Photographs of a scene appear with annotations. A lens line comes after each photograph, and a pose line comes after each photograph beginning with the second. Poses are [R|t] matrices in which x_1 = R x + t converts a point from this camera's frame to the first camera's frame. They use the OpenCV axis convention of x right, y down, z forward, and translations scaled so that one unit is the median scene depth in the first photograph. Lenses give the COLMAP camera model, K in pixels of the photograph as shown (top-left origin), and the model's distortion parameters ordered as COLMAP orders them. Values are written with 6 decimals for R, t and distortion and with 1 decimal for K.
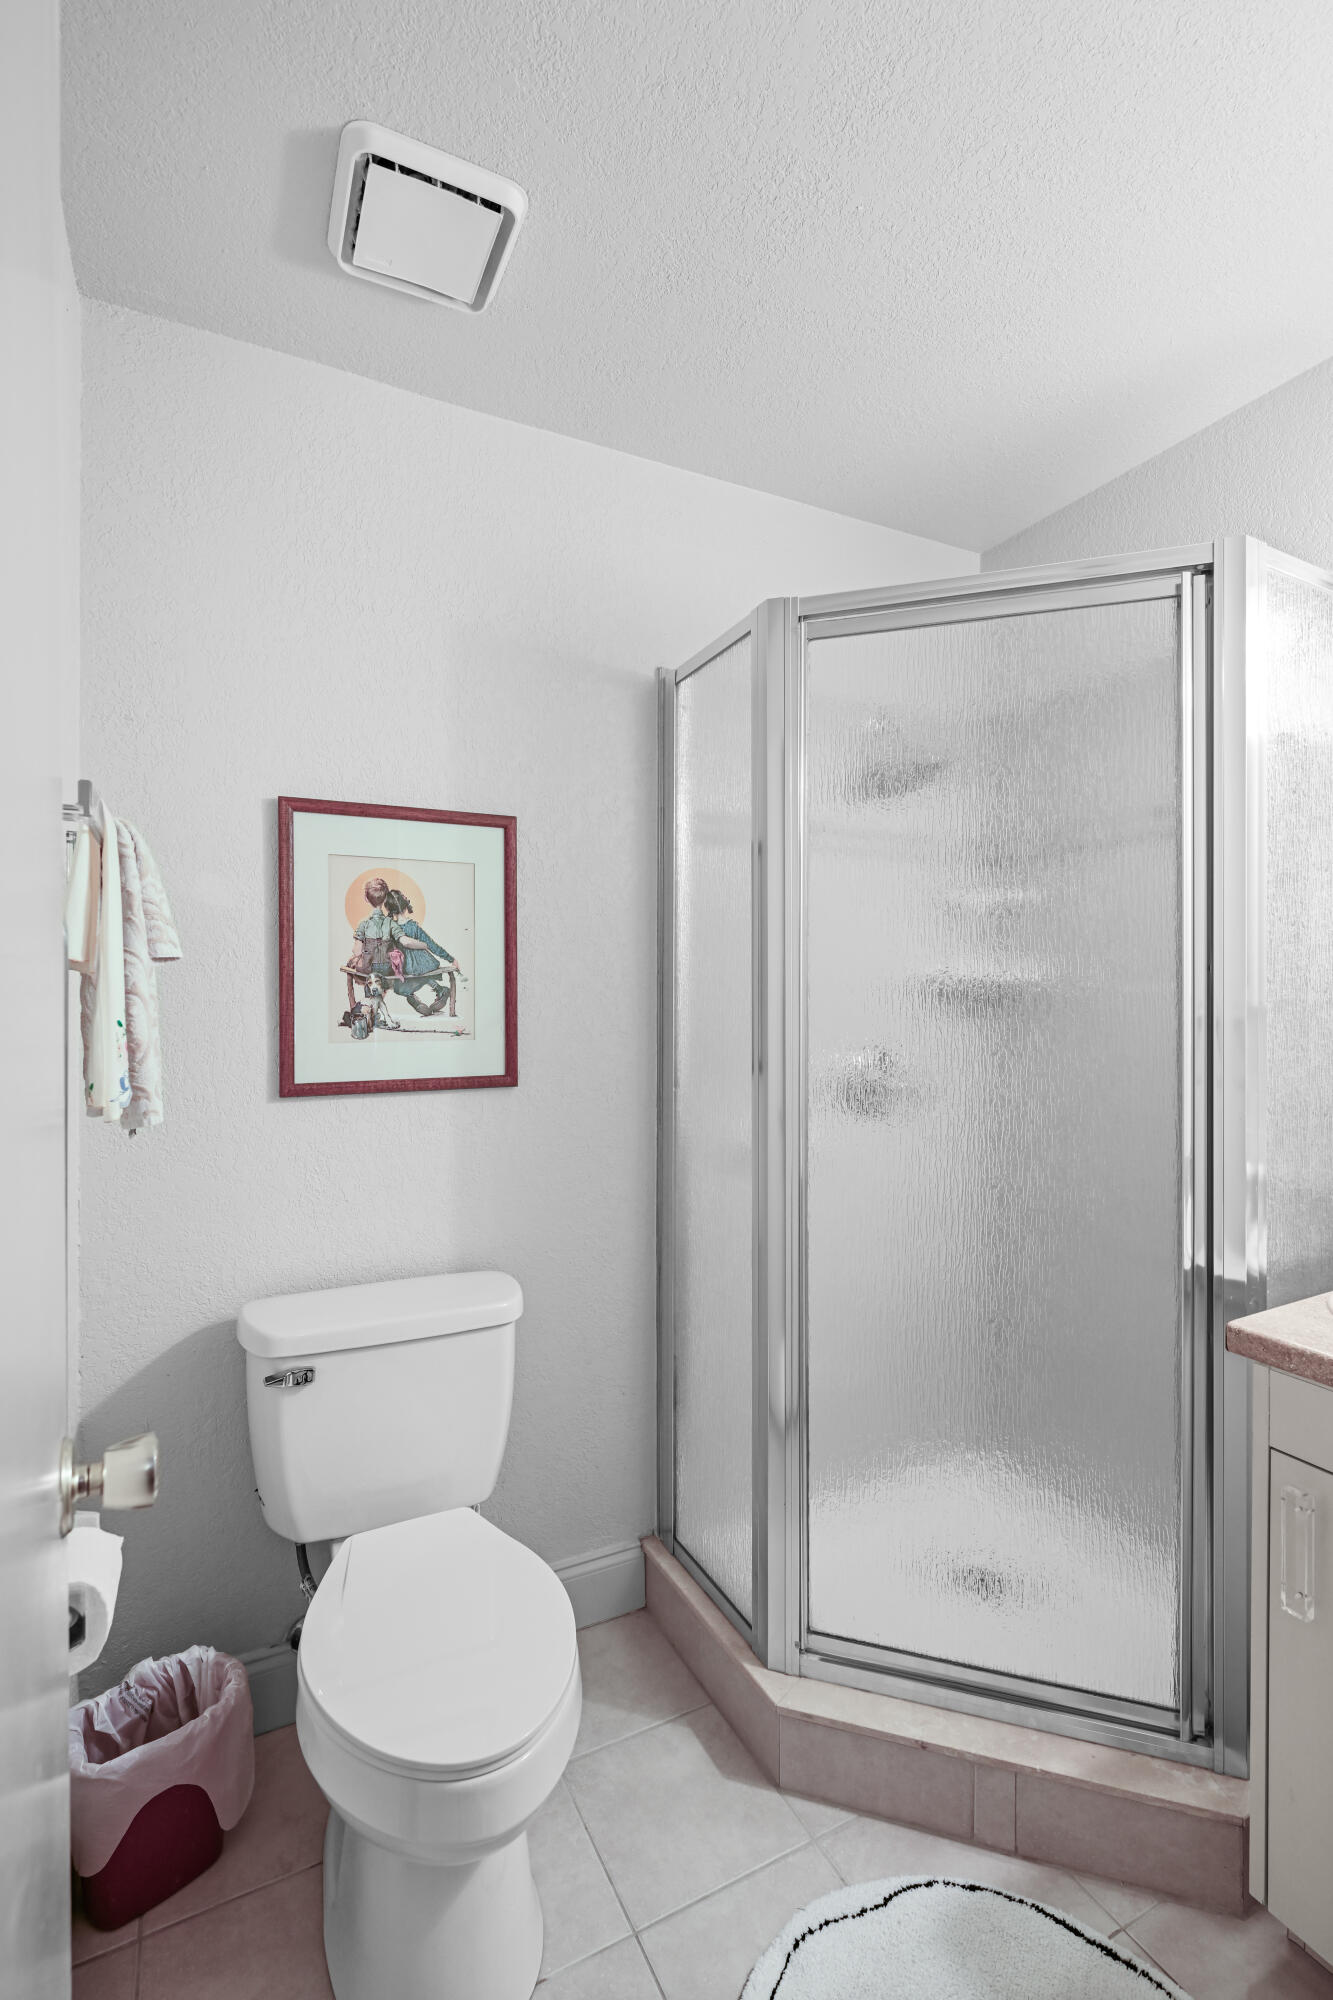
lens RADIAL K [[908.8, 0, 662.9], [0, 908.8, 990.2], [0, 0, 1]] dist [0.000985, -0.000762]
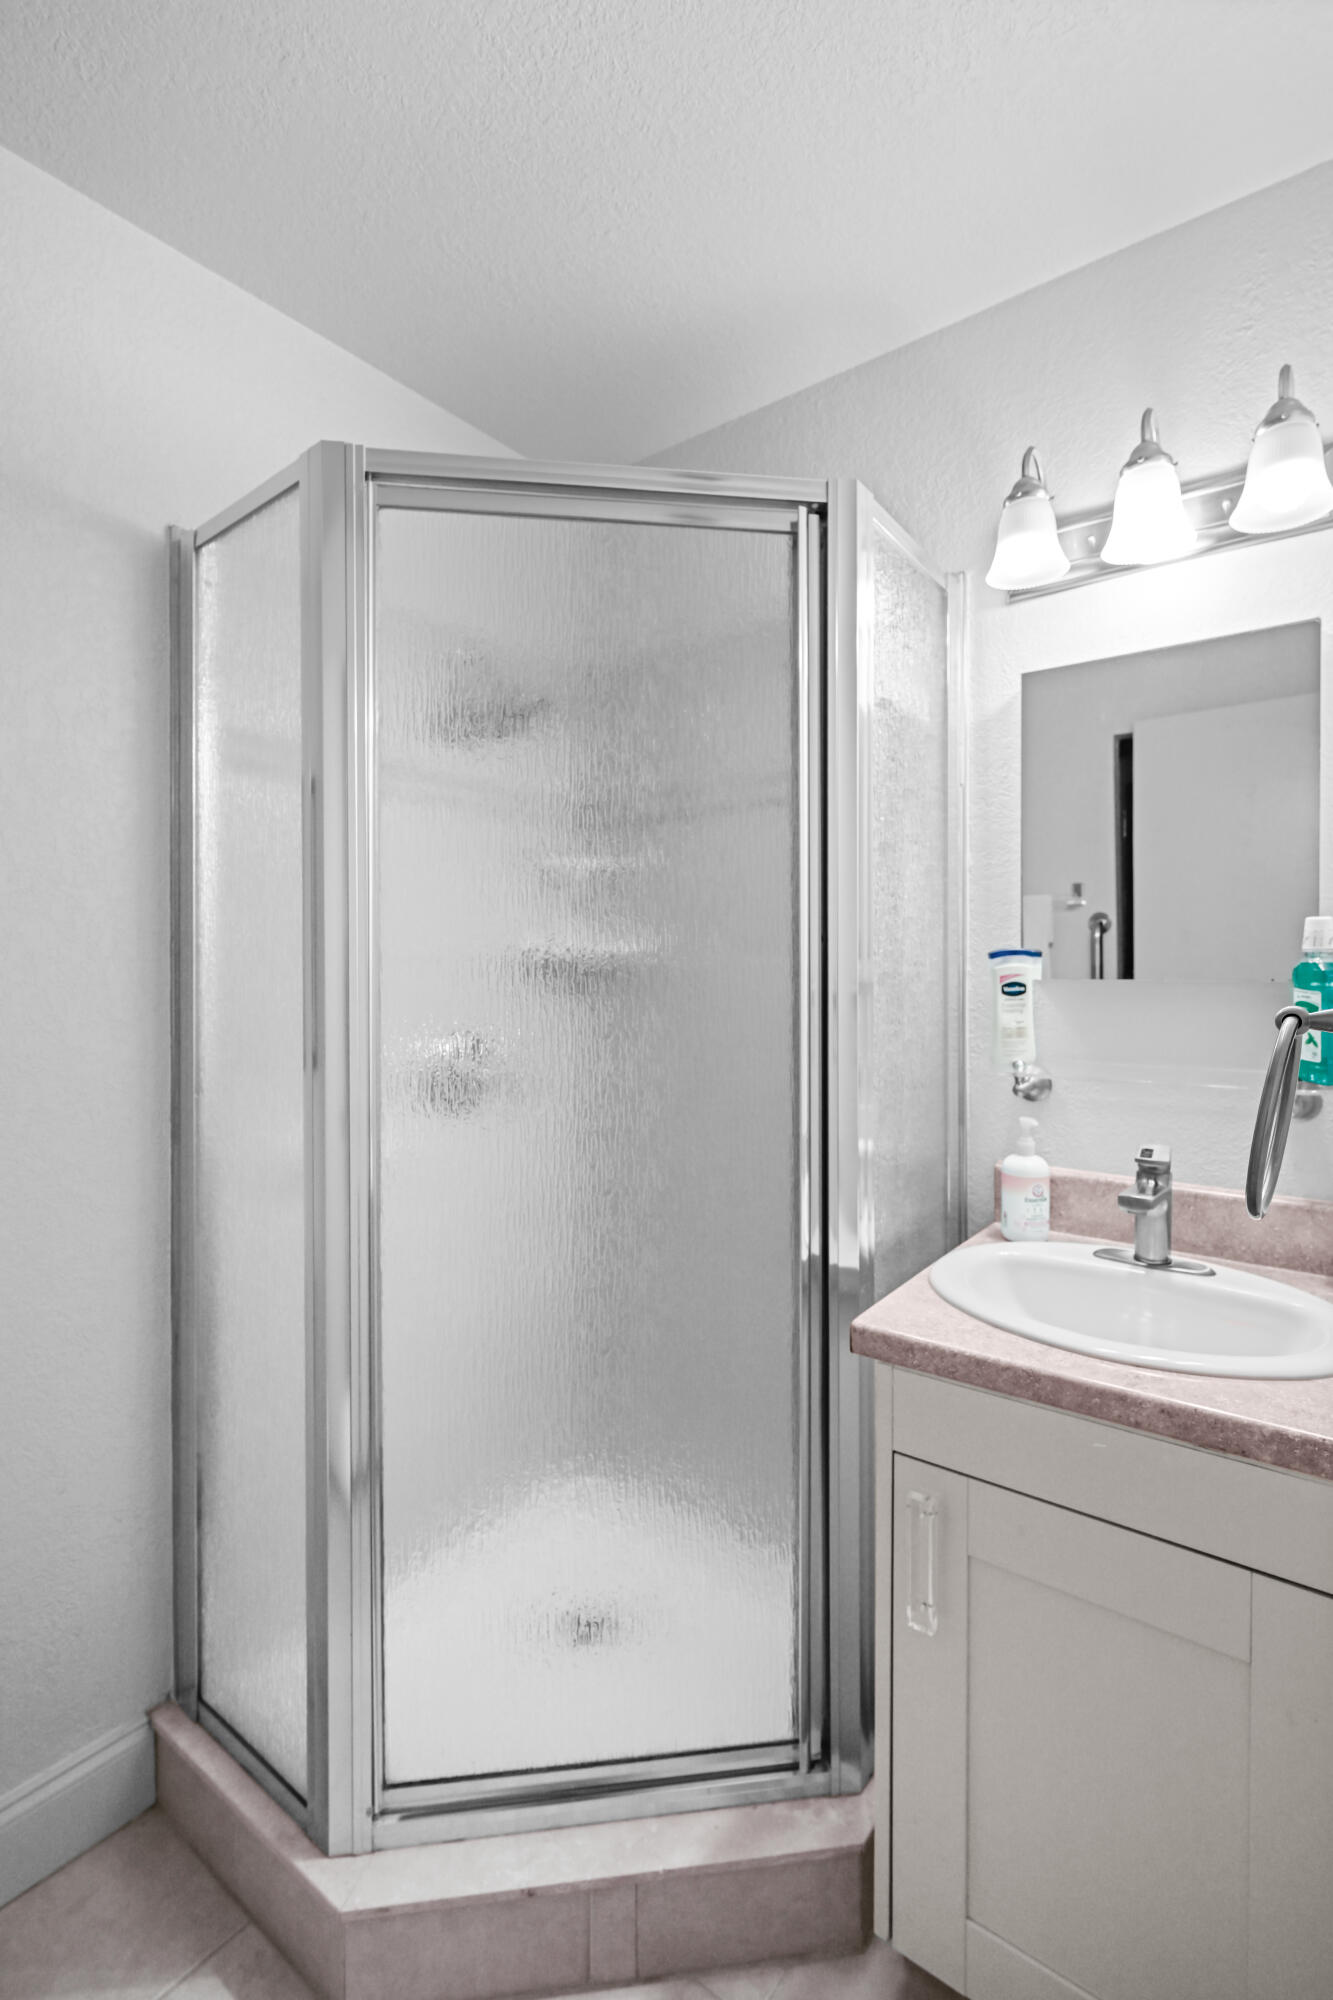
lens RADIAL K [[908.8, 0, 662.9], [0, 908.8, 990.2], [0, 0, 1]] dist [0.000985, -0.000762]
pose [[0.899652, -0.007459, 0.436544, 0.039441], [-0.000893, 0.999821, 0.018924, 0.010103], [-0.436607, -0.017415, 0.899484, 0.204130]]
